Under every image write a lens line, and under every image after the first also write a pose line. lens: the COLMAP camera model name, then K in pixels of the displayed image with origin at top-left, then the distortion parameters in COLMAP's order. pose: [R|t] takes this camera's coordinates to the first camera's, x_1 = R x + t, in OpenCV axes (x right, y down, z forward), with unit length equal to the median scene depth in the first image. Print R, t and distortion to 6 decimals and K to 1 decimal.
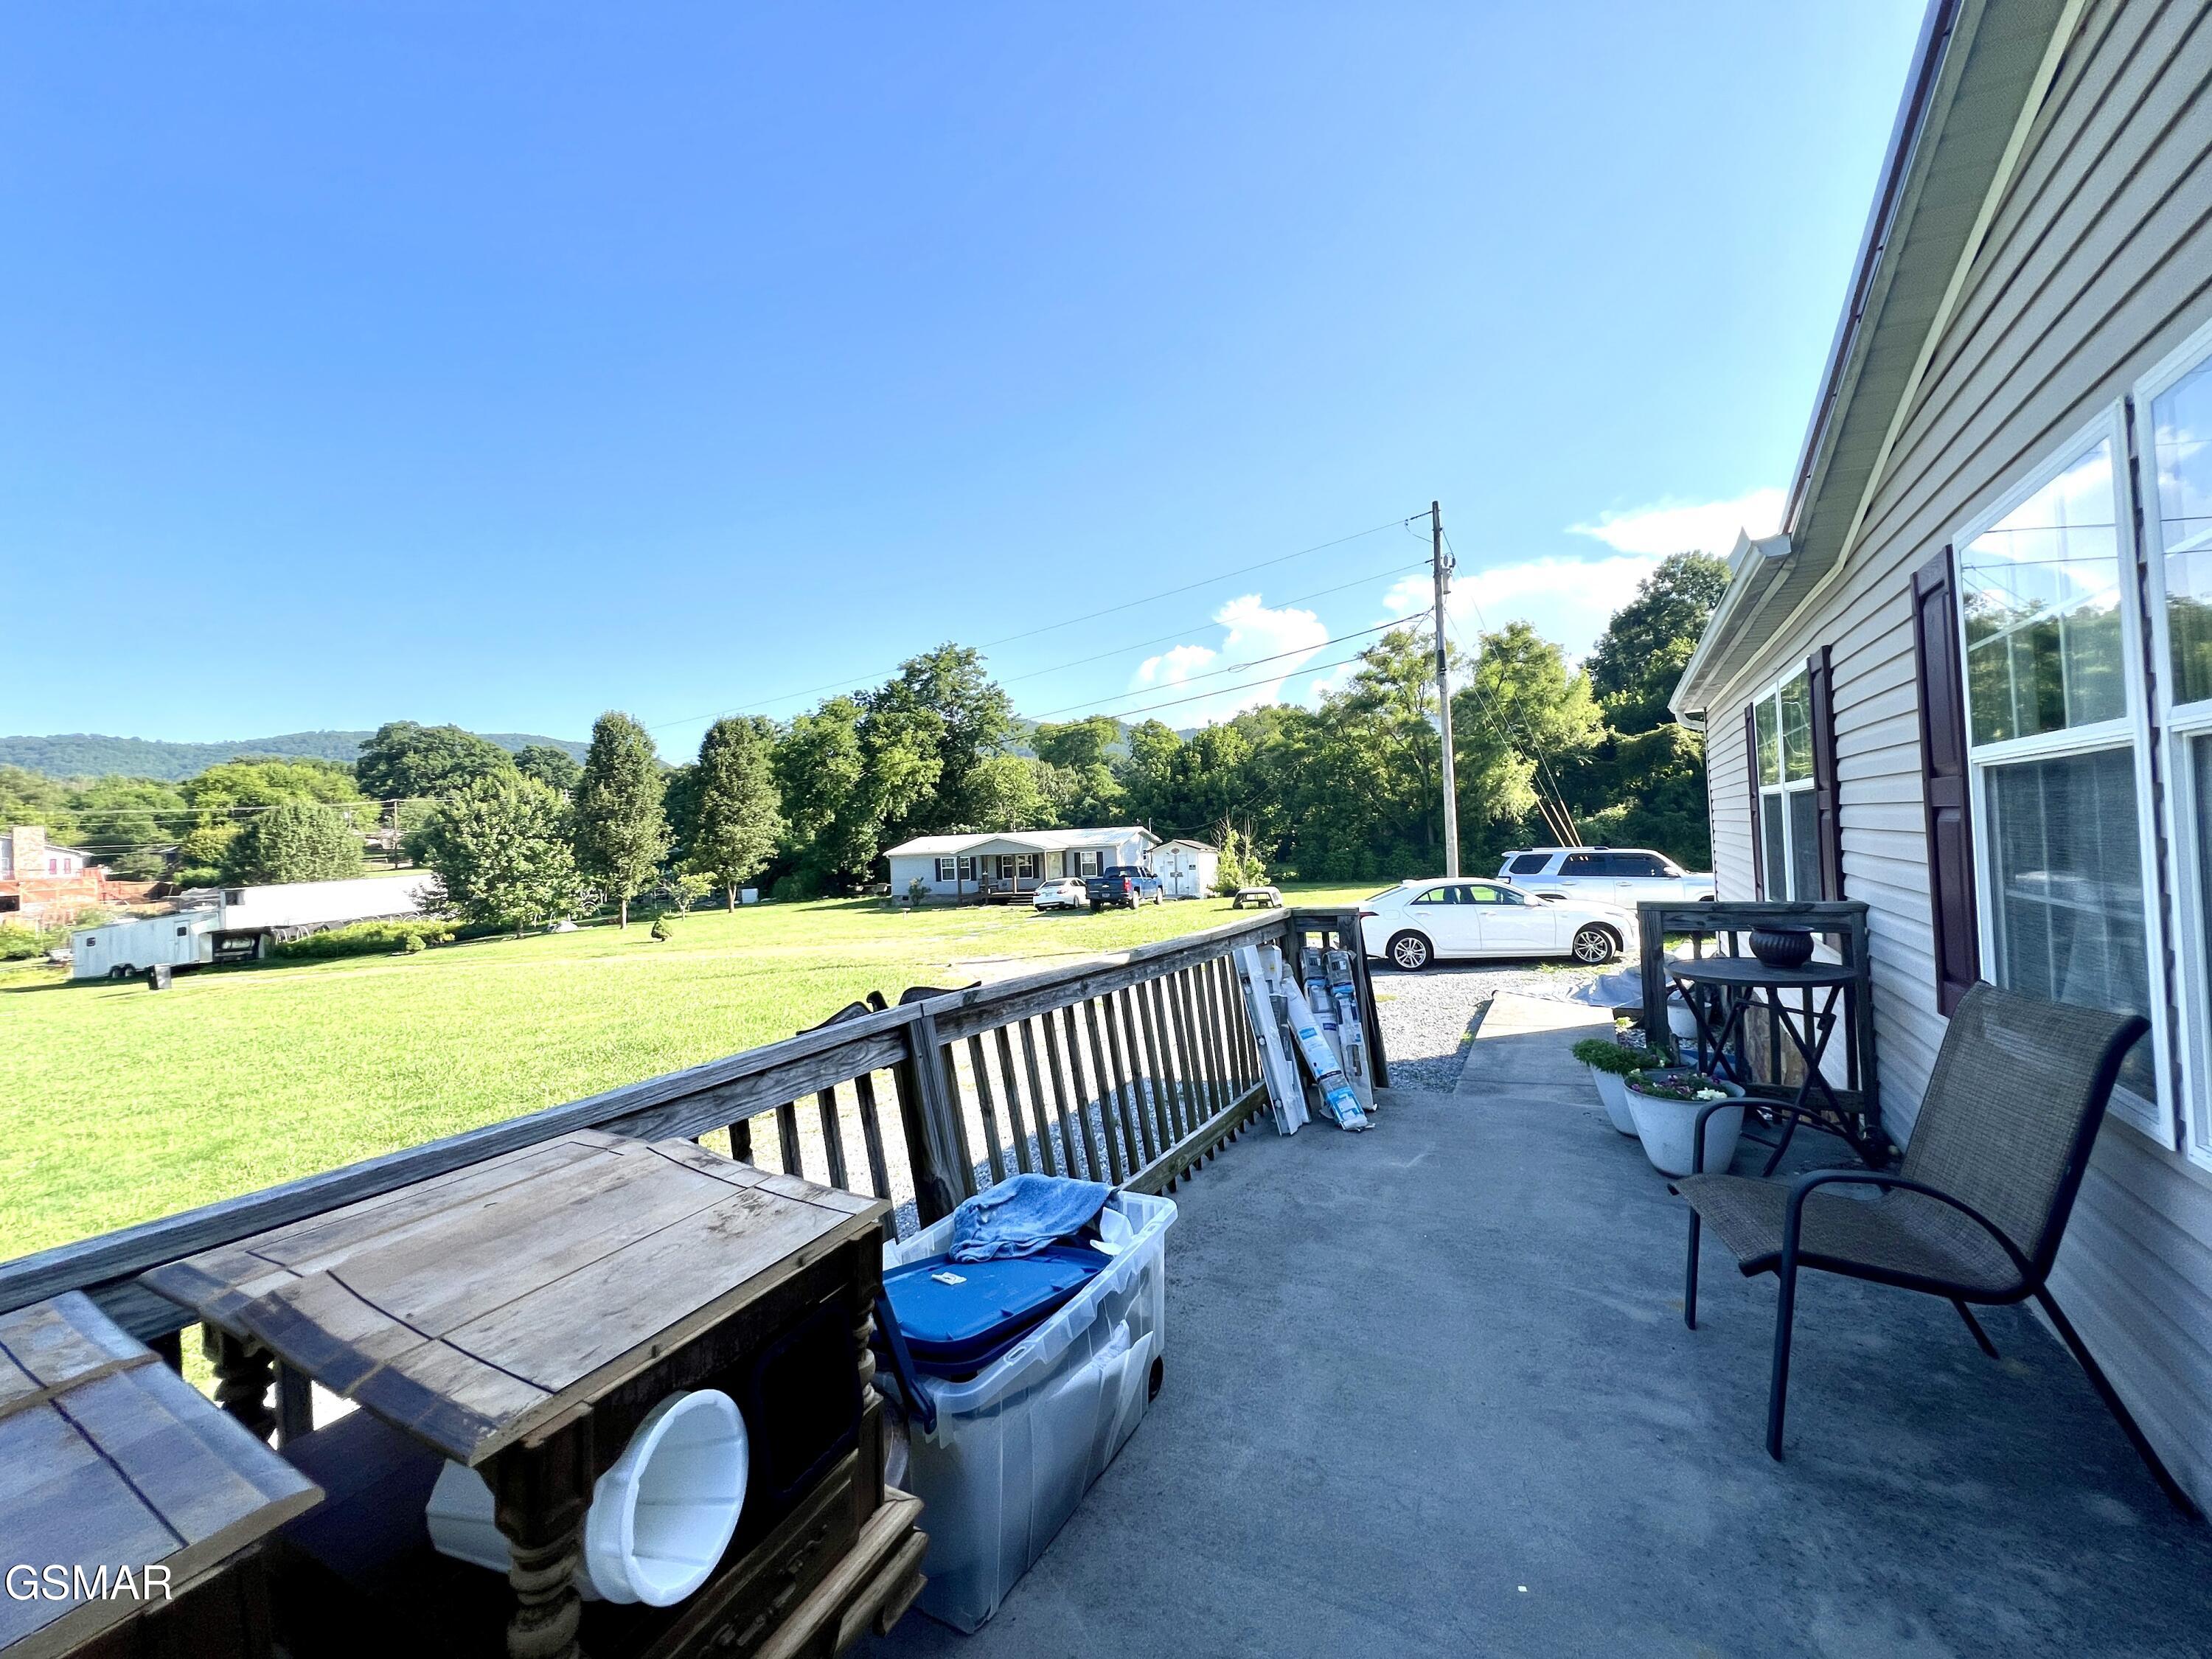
lens RADIAL K [[886.7, 0, 1100.4], [0, 886.7, 821.5], [0, 0, 1]] dist [-0.000765, 0.000346]
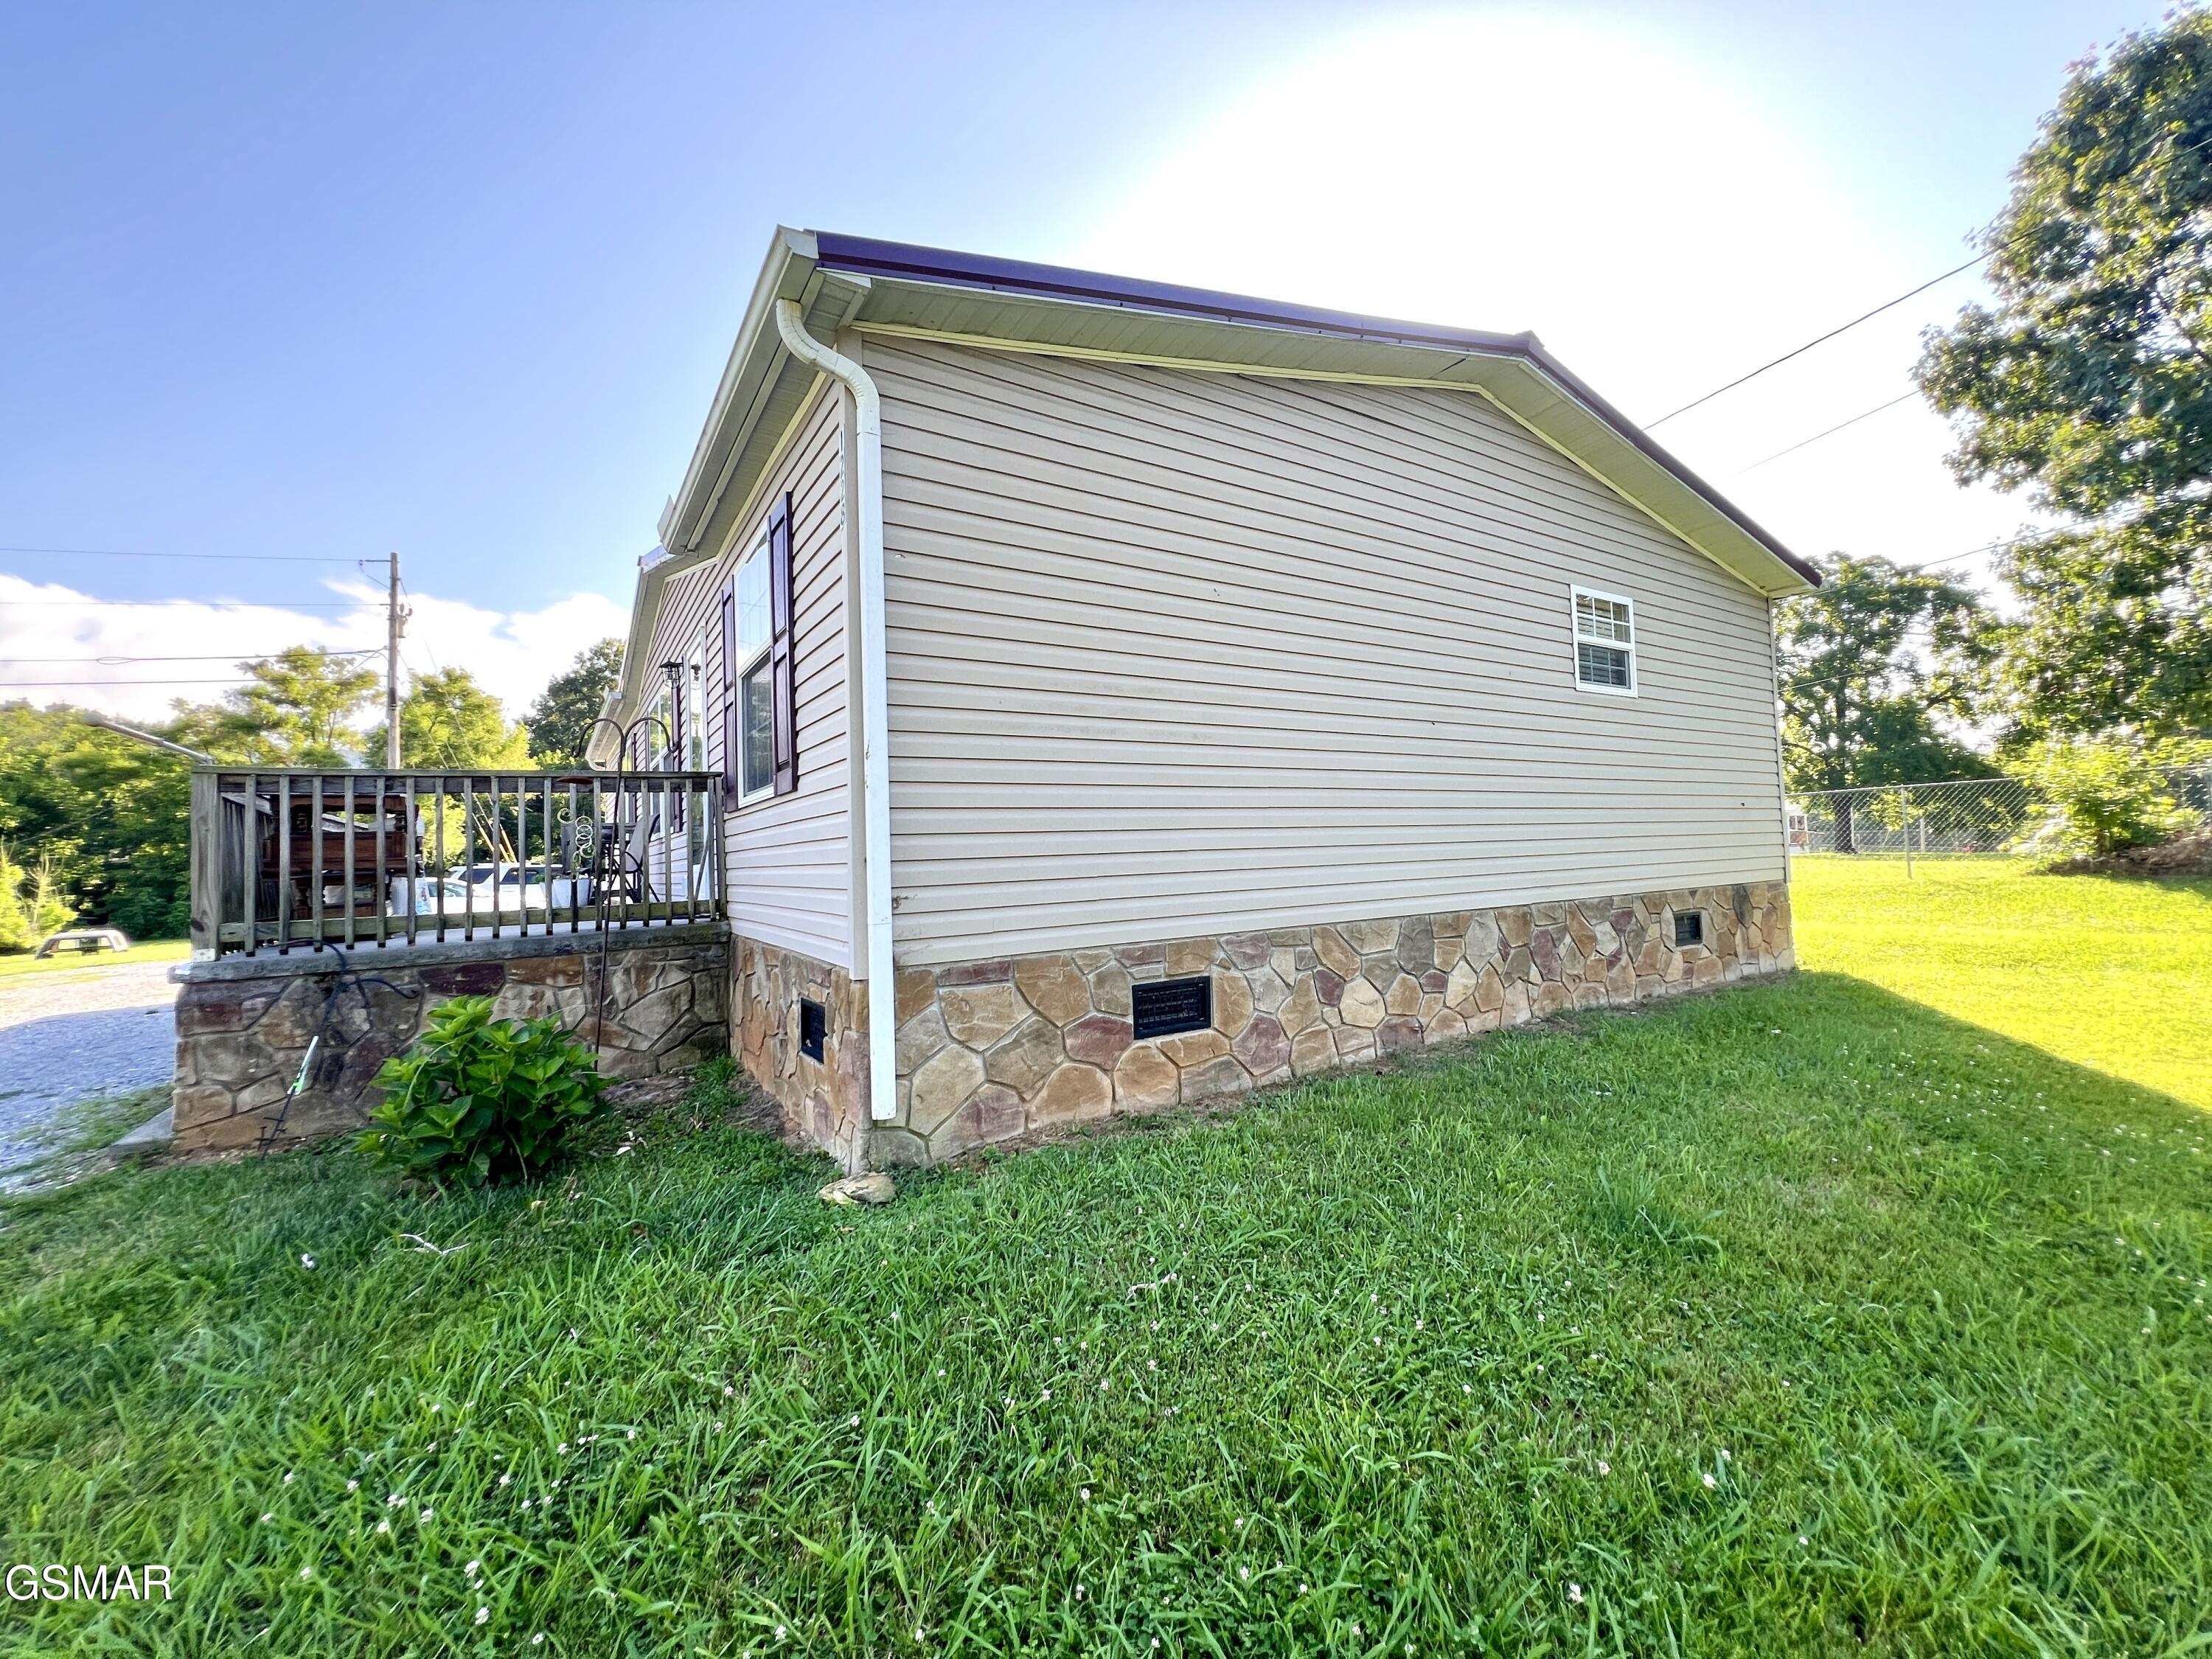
lens RADIAL K [[886.7, 0, 1100.4], [0, 886.7, 821.5], [0, 0, 1]] dist [-0.000765, 0.000346]
pose [[0.465912, 0.064750, 0.882459, -0.064307], [-0.001767, 0.997385, -0.072249, 0.019437], [-0.884829, 0.032102, 0.464808, -0.109173]]
